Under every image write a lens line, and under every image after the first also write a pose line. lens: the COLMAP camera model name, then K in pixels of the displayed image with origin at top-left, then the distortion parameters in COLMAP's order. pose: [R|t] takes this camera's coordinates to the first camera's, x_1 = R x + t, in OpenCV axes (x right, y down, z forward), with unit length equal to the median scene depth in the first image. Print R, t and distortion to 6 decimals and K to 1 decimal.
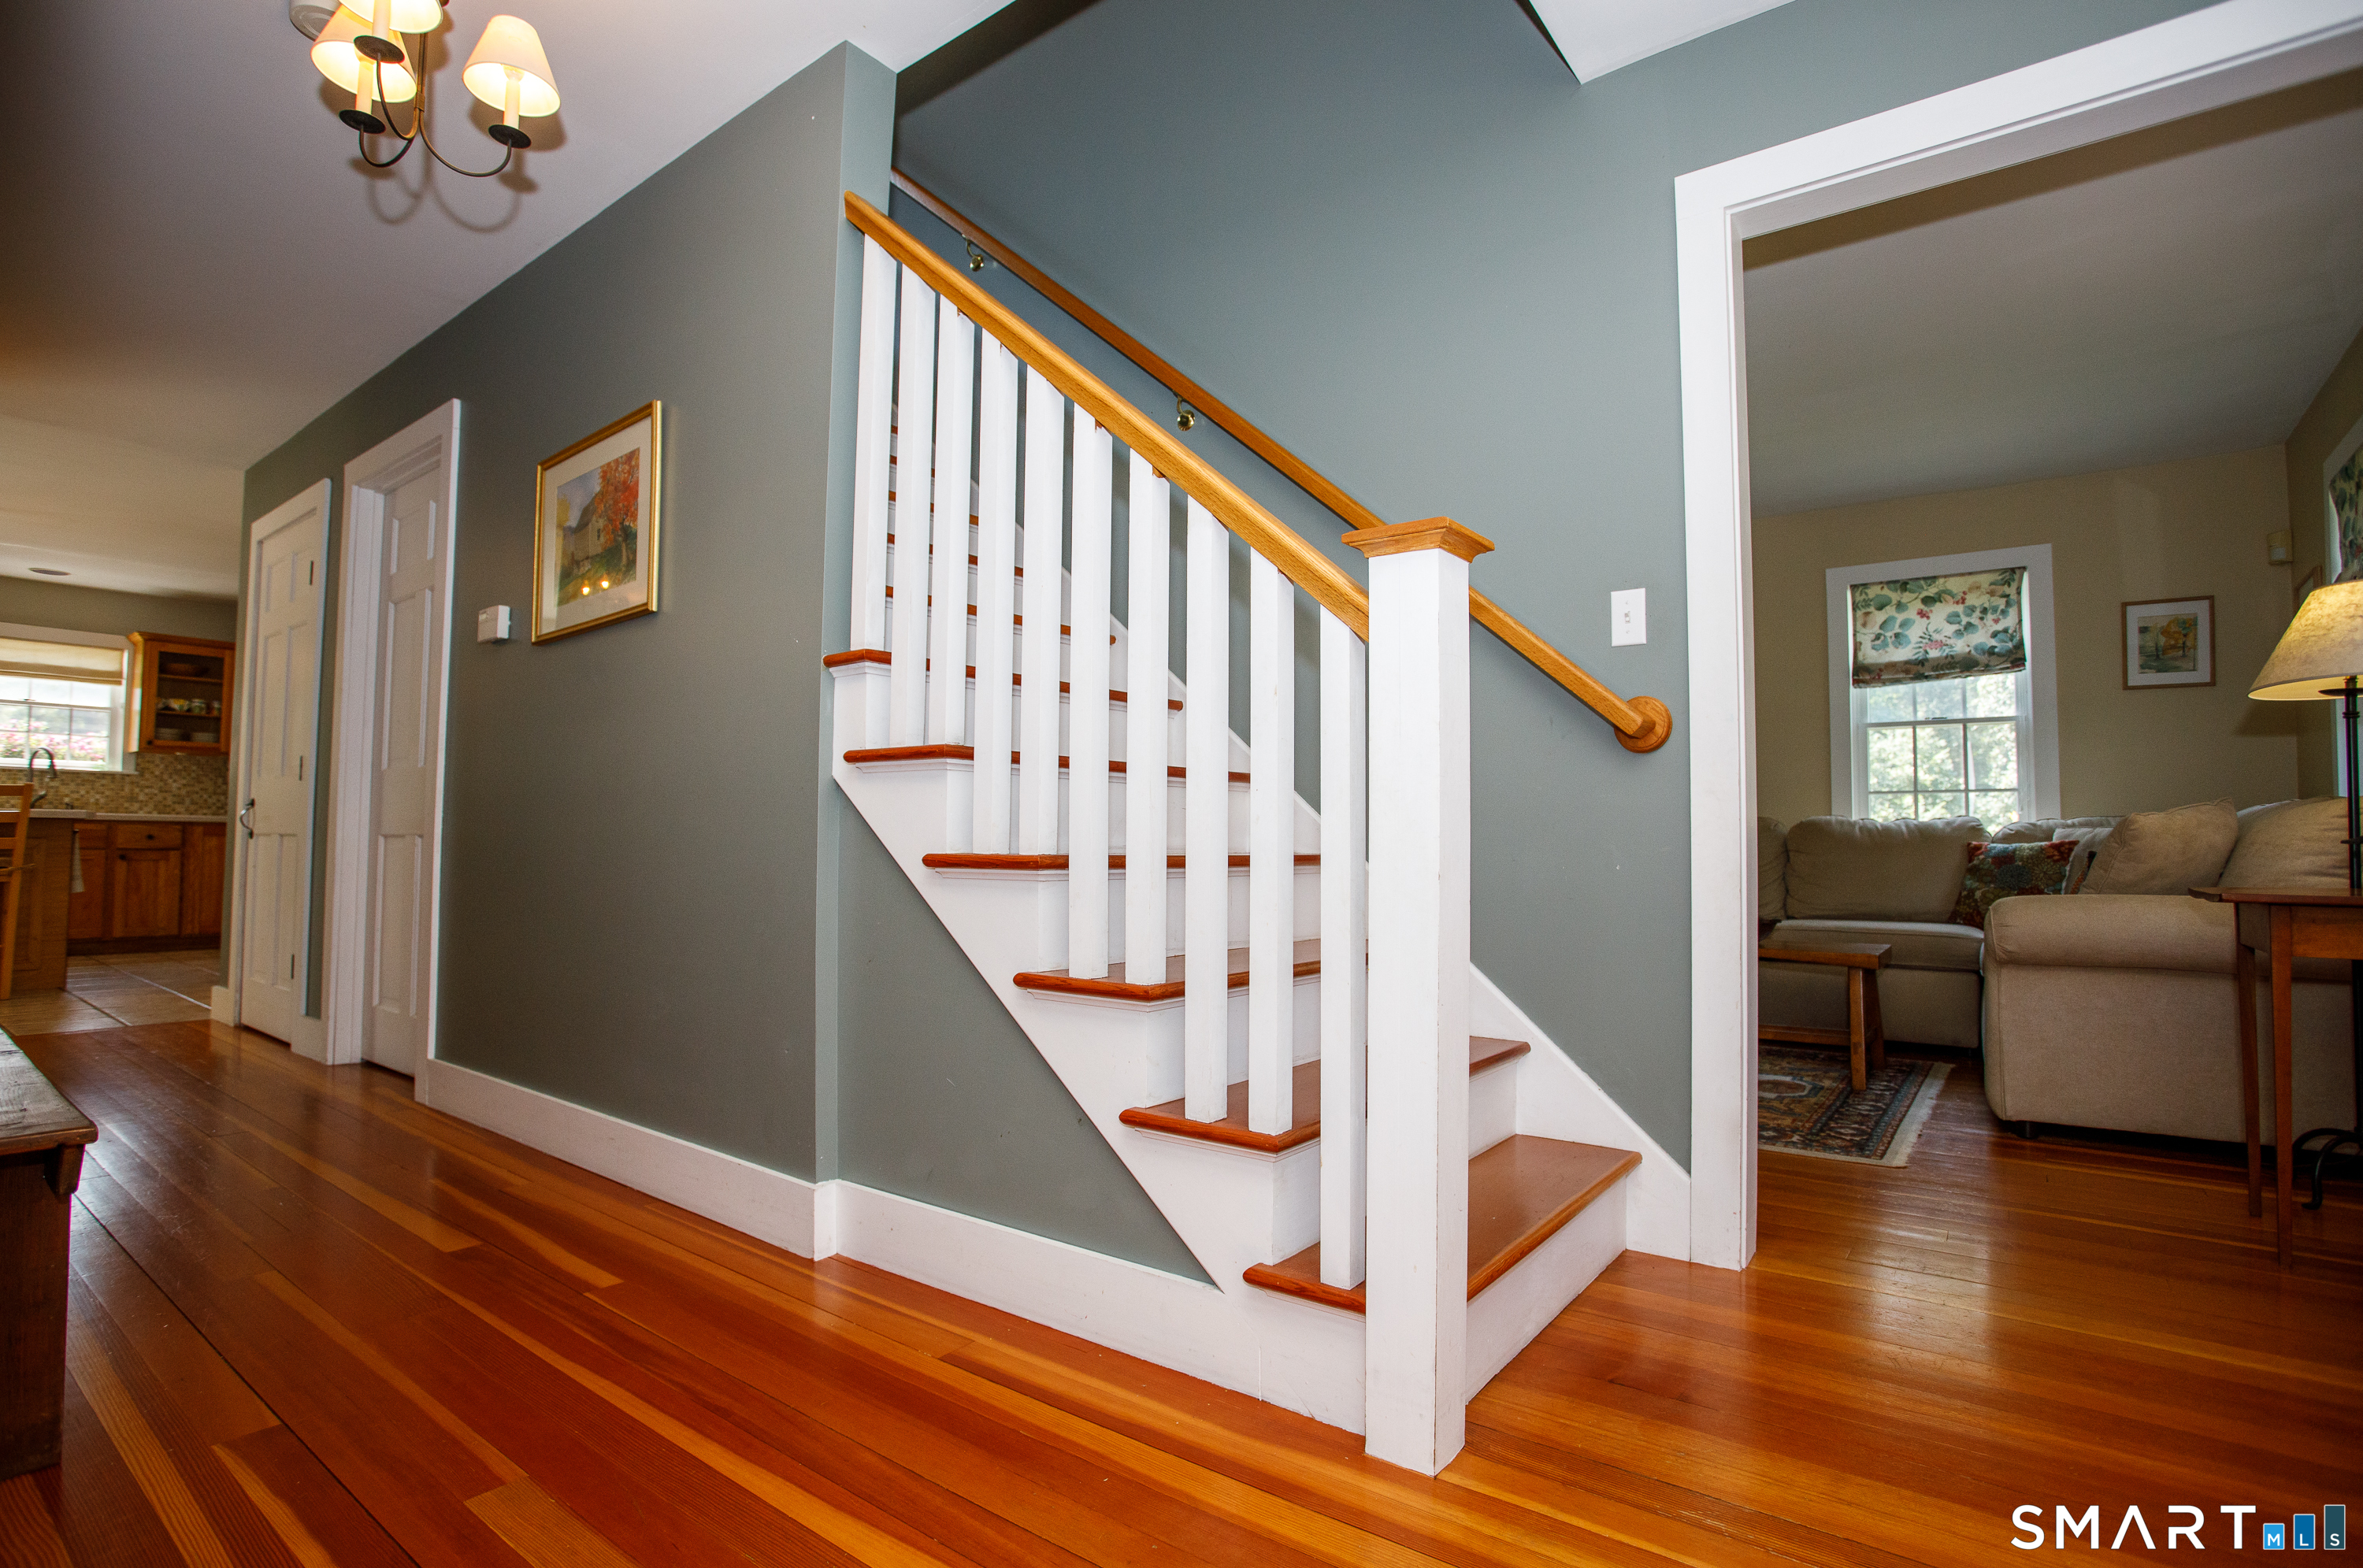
lens RADIAL K [[1178.9, 0, 1166.7], [0, 1178.9, 779.4], [0, 0, 1]] dist [0.005010, 0.001240]
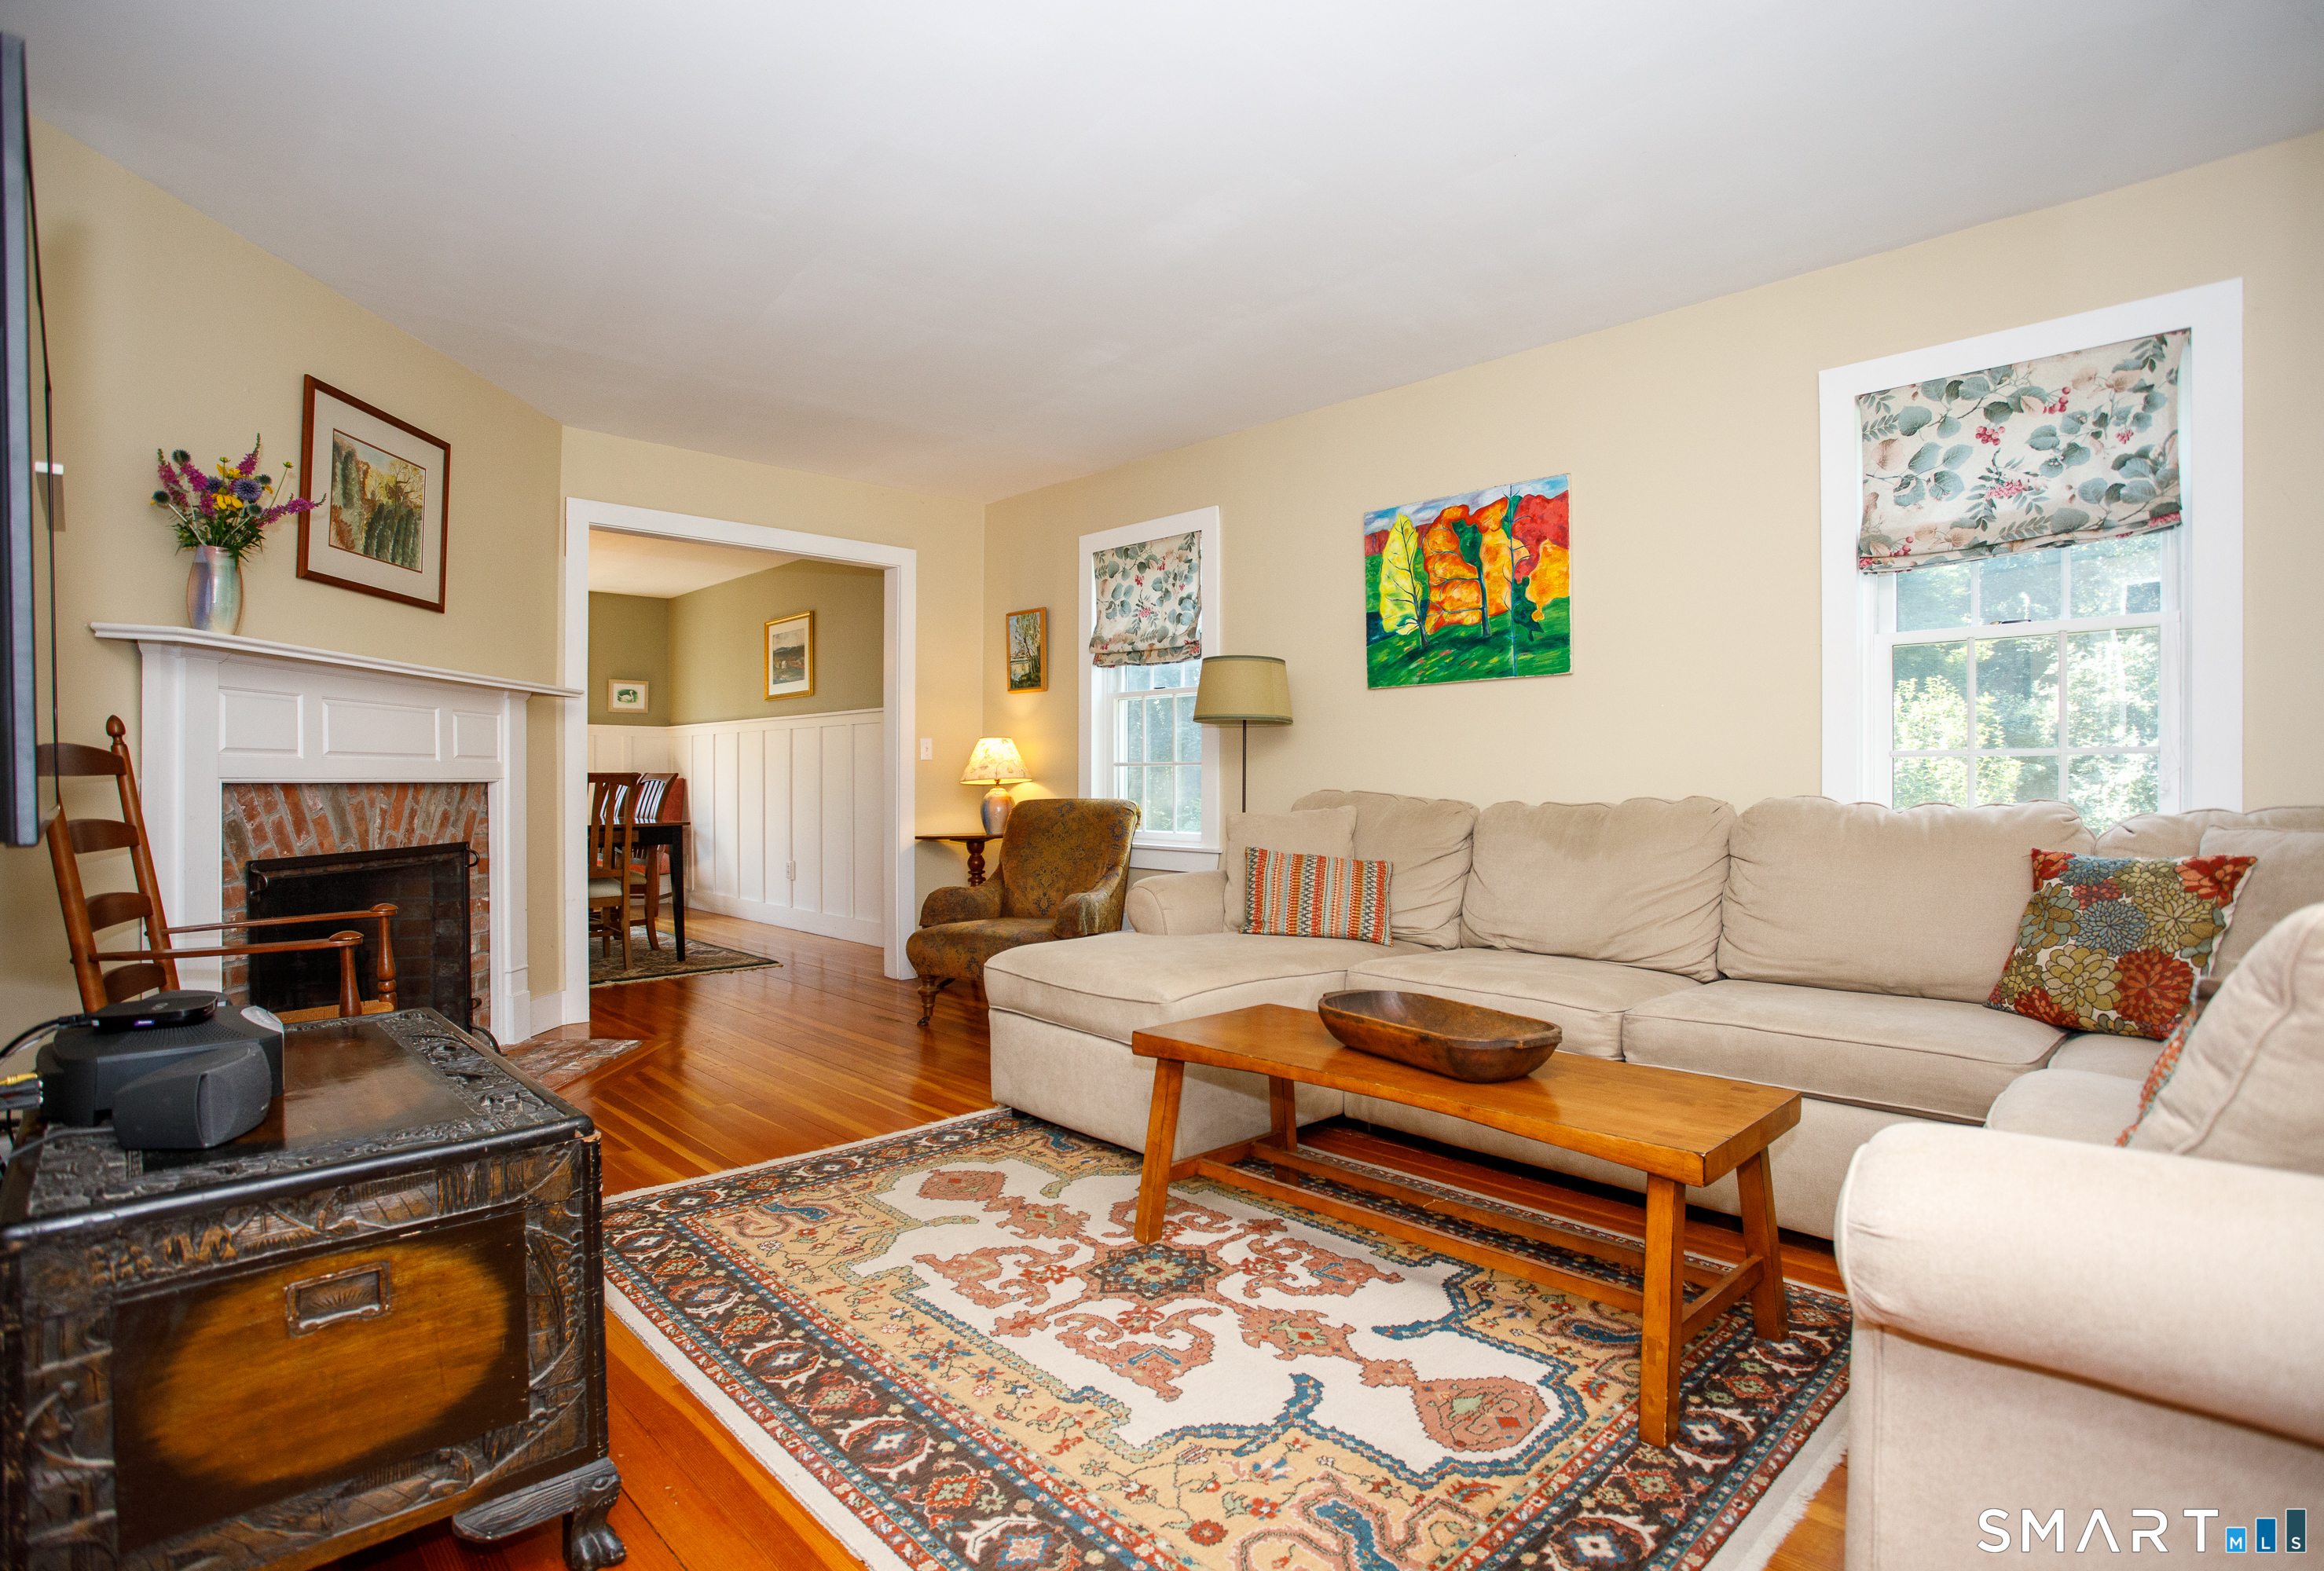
lens RADIAL K [[1159.4, 0, 1175.4], [0, 1159.4, 788.2], [0, 0, 1]] dist [0.005010, 0.001240]
pose [[0.989363, -0.012967, -0.144891, 0.337899], [0.021528, 0.998103, 0.057675, -0.012820], [0.143868, -0.060180, 0.987765, 0.389959]]
